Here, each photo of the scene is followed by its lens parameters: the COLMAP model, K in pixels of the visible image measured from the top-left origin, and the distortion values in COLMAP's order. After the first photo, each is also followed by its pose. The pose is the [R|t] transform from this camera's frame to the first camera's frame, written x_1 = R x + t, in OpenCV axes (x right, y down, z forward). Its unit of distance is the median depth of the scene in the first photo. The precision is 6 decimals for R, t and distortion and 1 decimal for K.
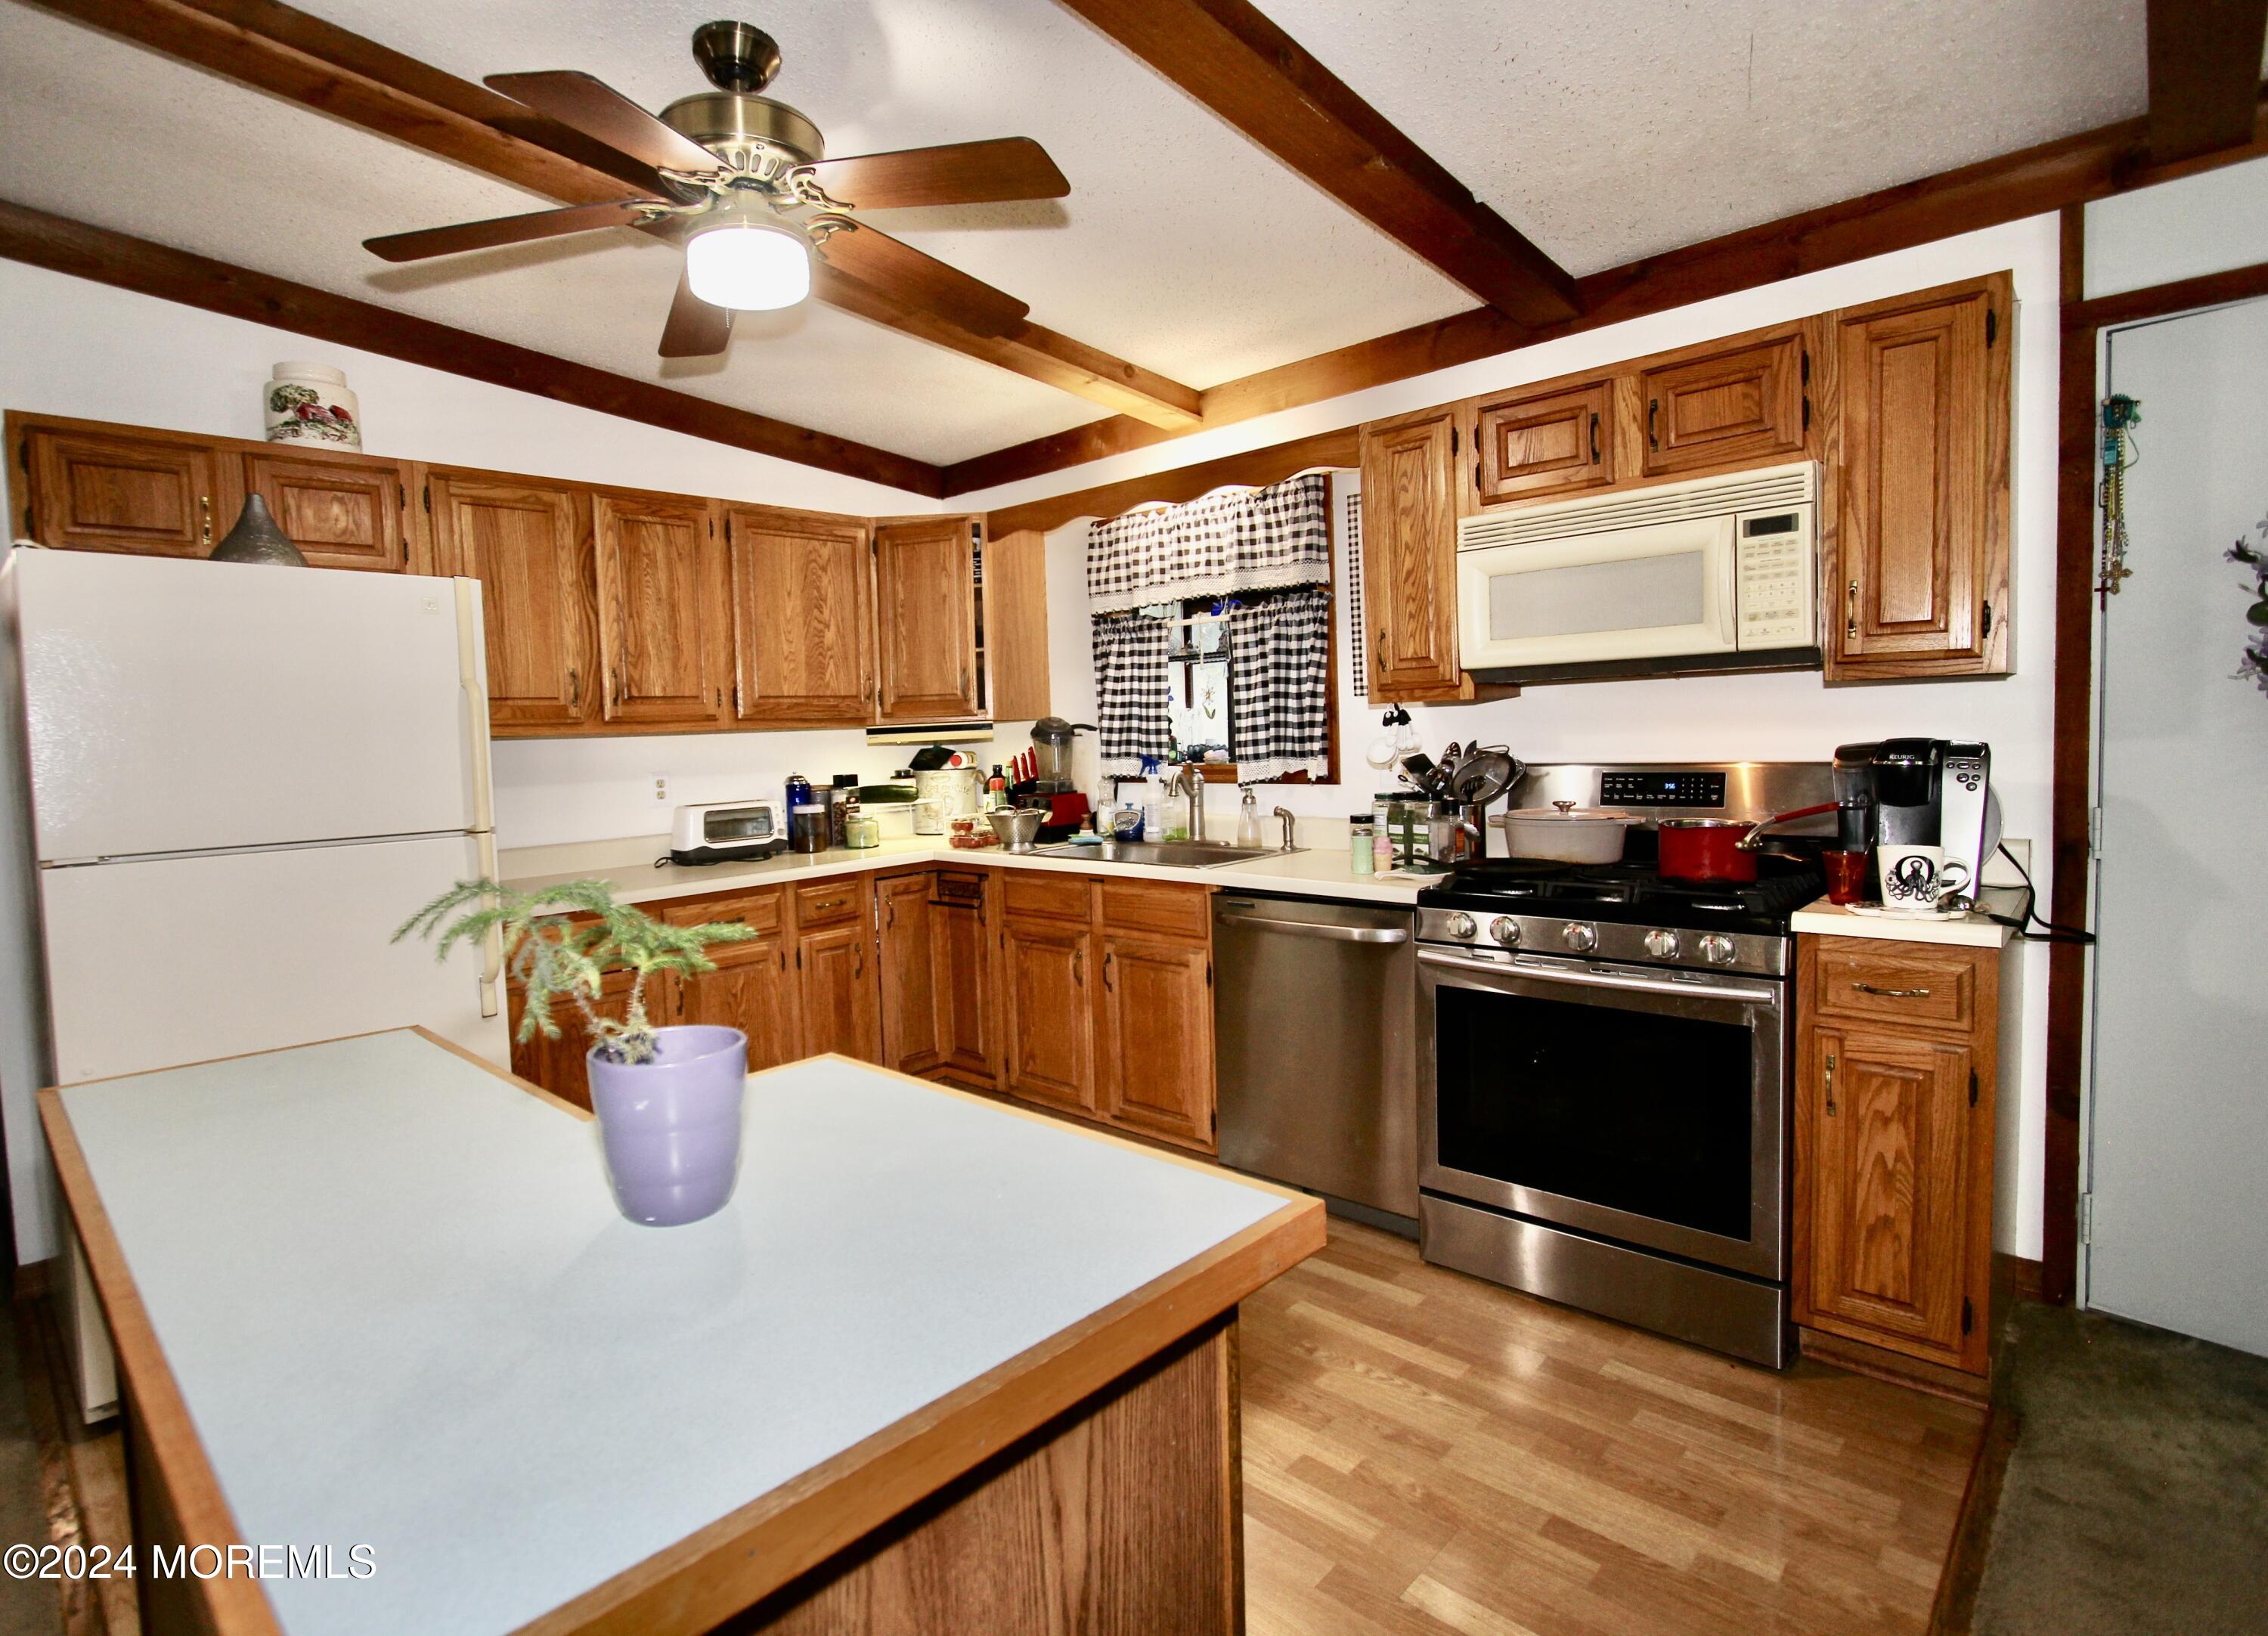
lens RADIAL K [[1139.8, 0, 1032.8], [0, 1139.8, 801.4], [0, 0, 1]] dist [-0.014018, -0.000114]
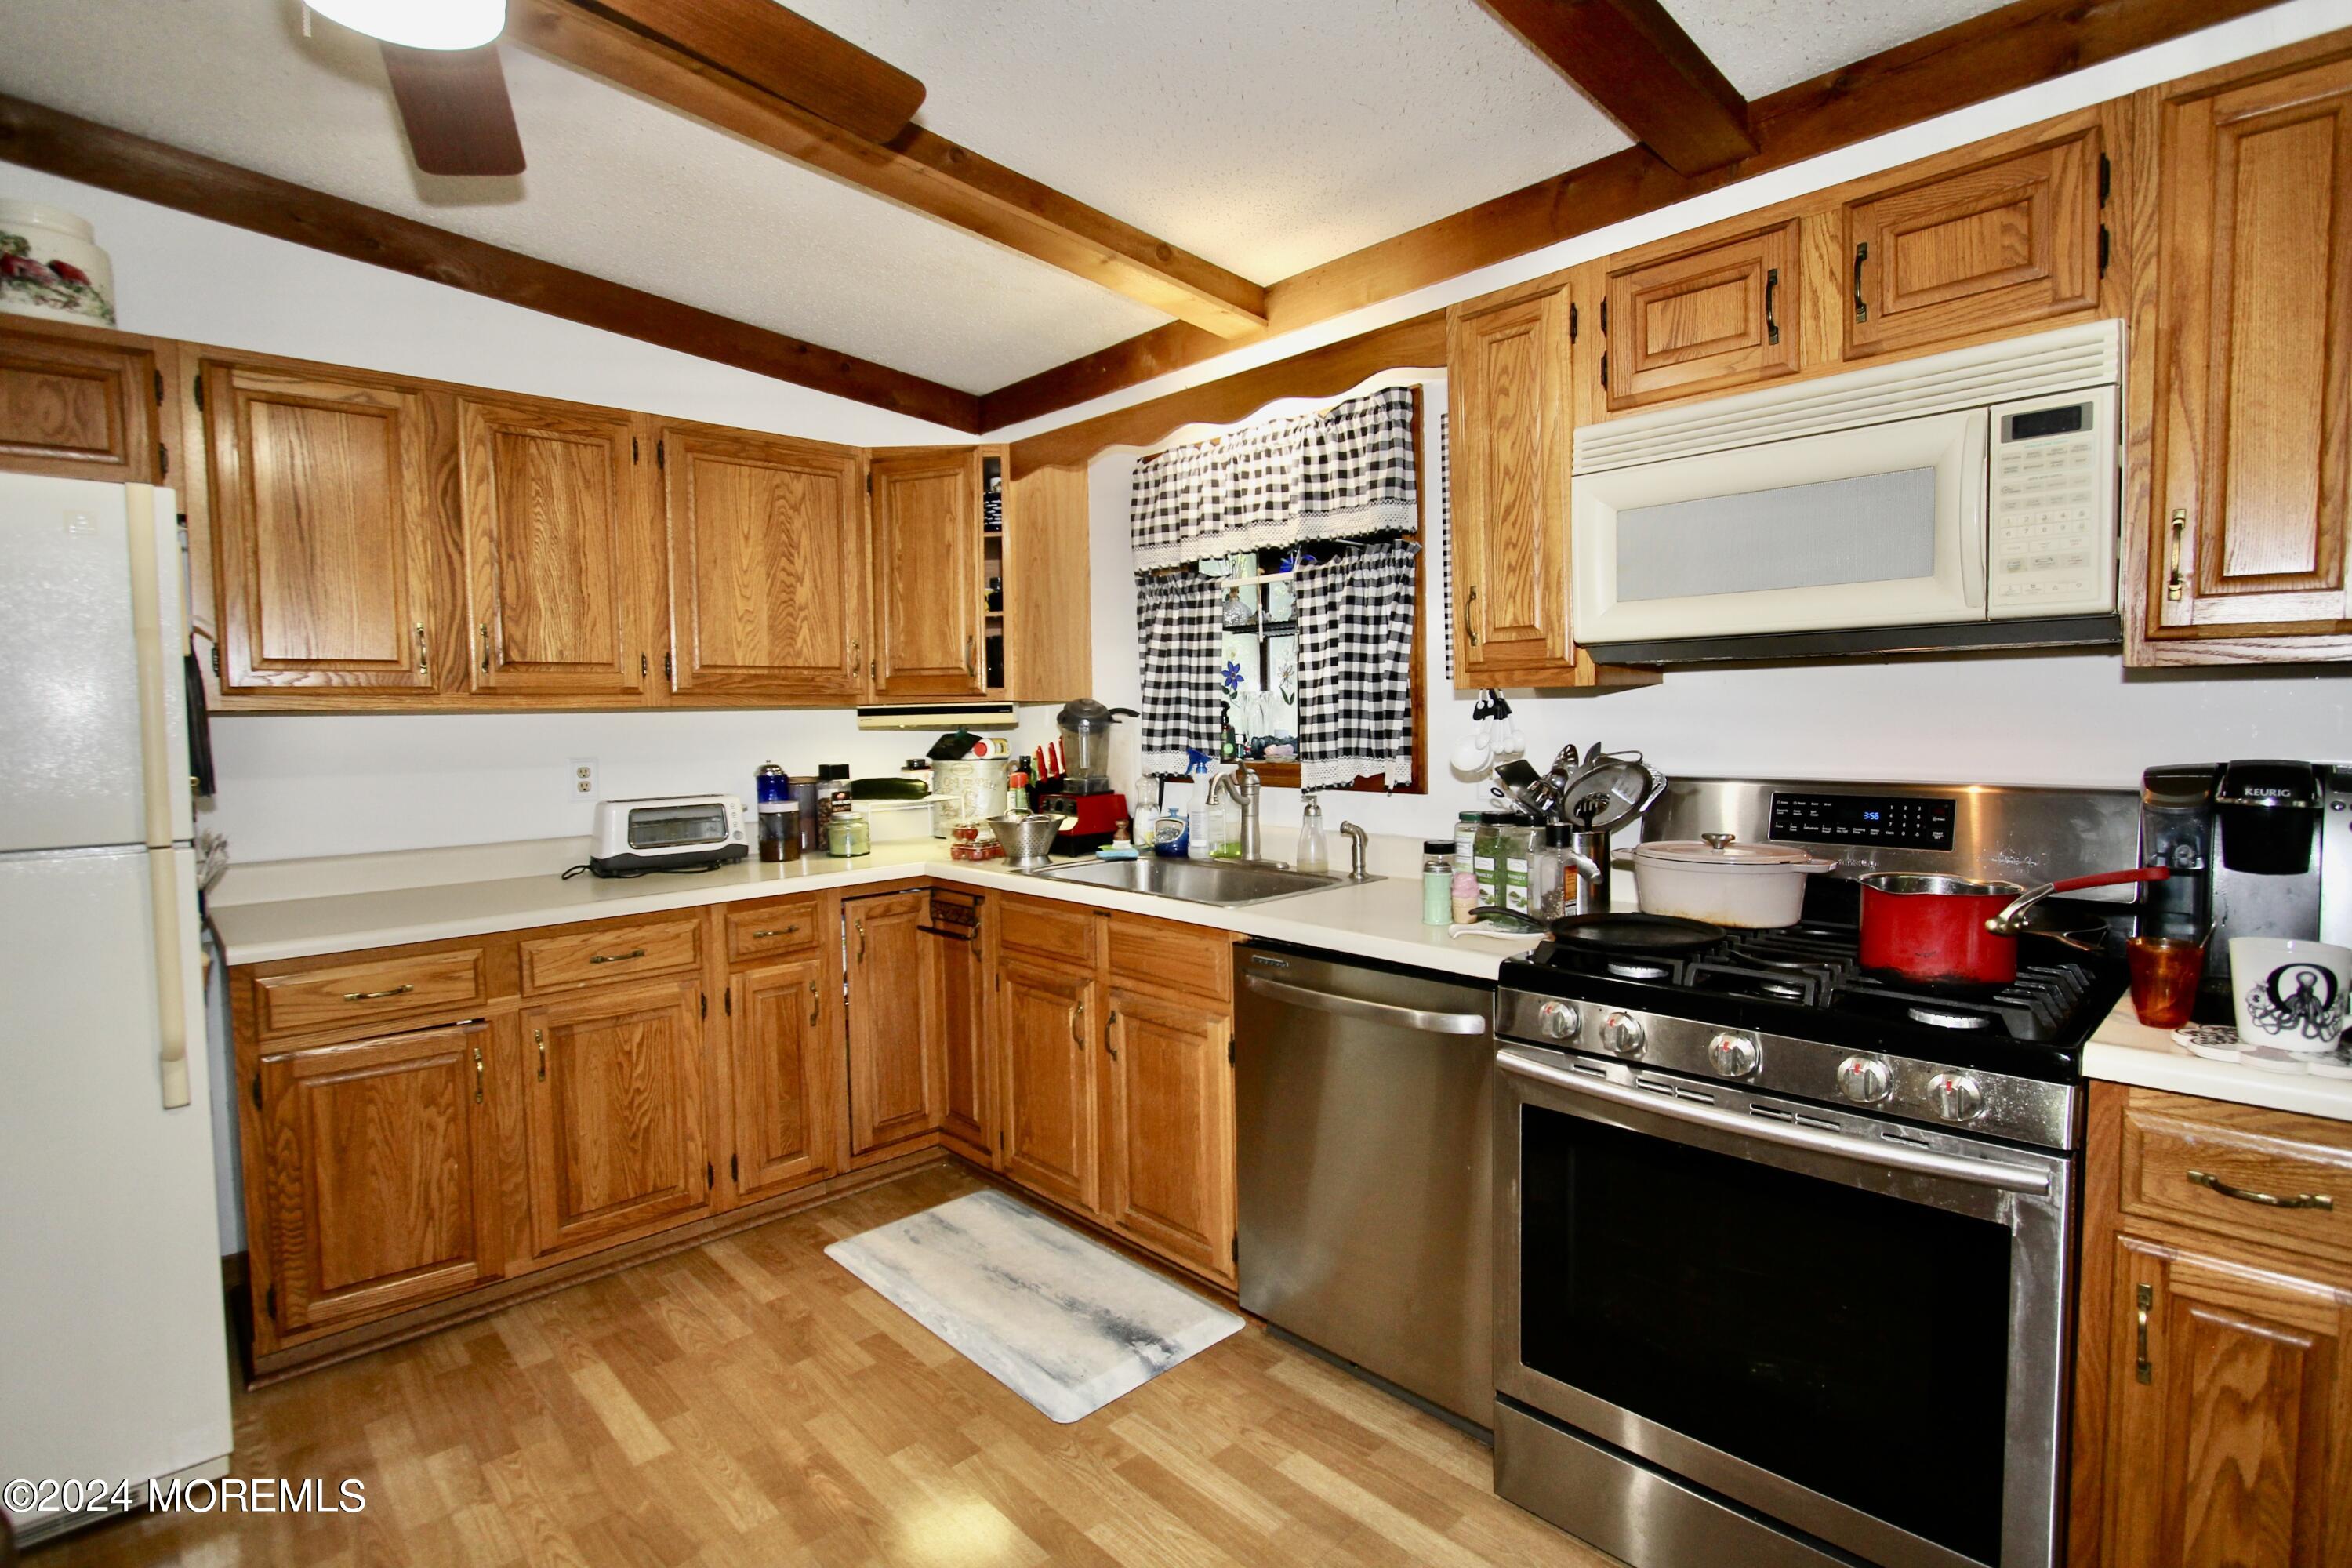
lens RADIAL K [[1132.5, 0, 1183.1], [0, 1132.5, 777.1], [0, 0, 1]] dist [-0.015204, 0.000596]
pose [[0.999662, 0.021253, -0.014952, 0.130621], [-0.021312, 0.999766, -0.003804, -0.022401], [0.014867, 0.004122, 0.999881, 0.265005]]
